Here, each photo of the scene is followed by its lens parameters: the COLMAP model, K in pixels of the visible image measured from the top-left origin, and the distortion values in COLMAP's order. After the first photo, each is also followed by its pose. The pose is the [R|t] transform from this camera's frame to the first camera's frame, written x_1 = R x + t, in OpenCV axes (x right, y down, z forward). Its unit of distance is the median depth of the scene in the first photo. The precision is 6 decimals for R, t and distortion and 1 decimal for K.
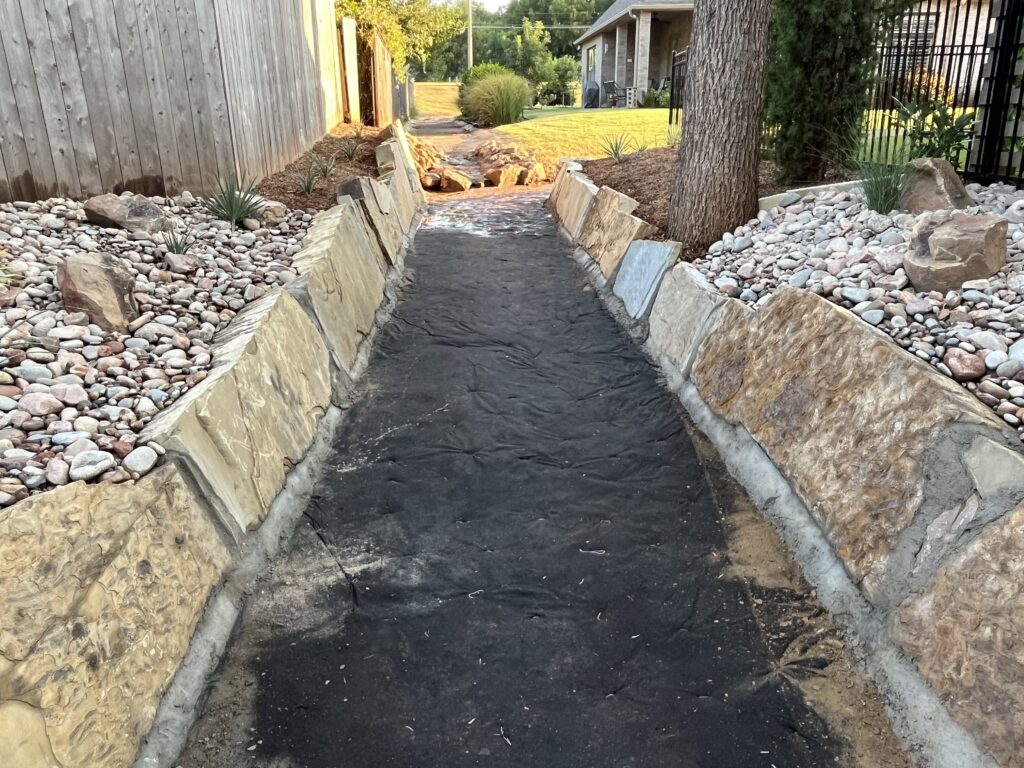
lens RADIAL K [[738.7, 0, 512.0], [0, 738.7, 384.0], [0, 0, 1]] dist [-0.009068, -0.002339]
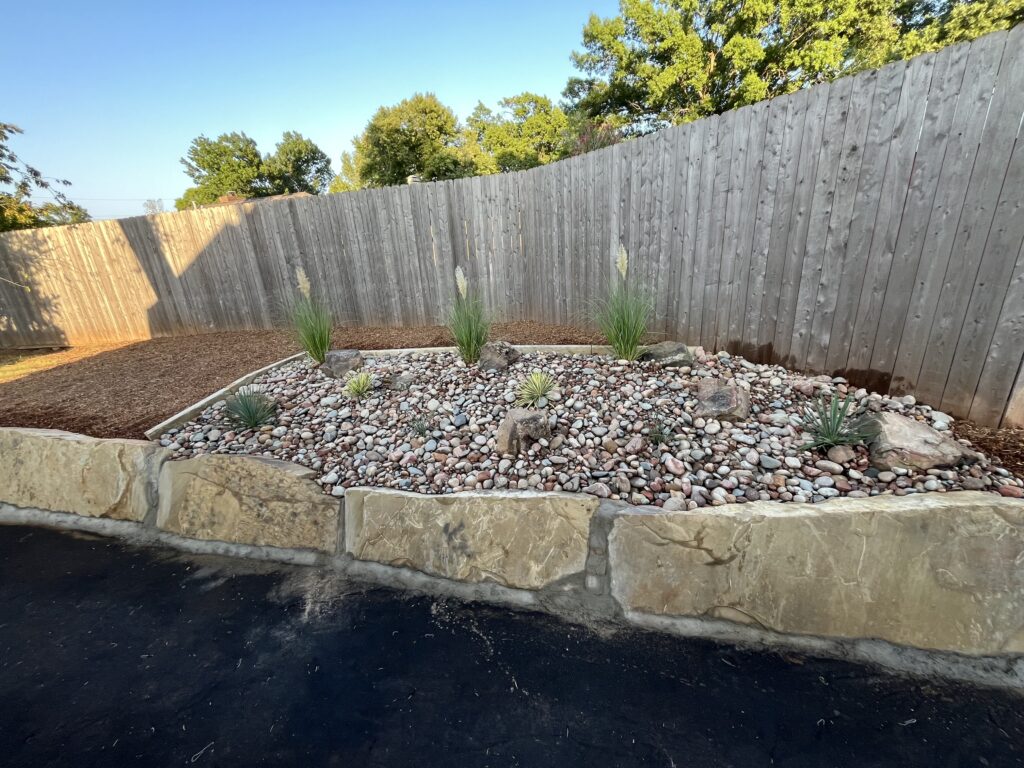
lens RADIAL K [[417.5, 0, 512.0], [0, 417.5, 384.0], [0, 0, 1]] dist [-0.001502, -0.000169]
pose [[-0.283627, 0.324235, -0.902456, 0.156930], [-0.272981, 0.874865, 0.400115, -0.305030], [0.919259, 0.359837, -0.159626, 0.533468]]
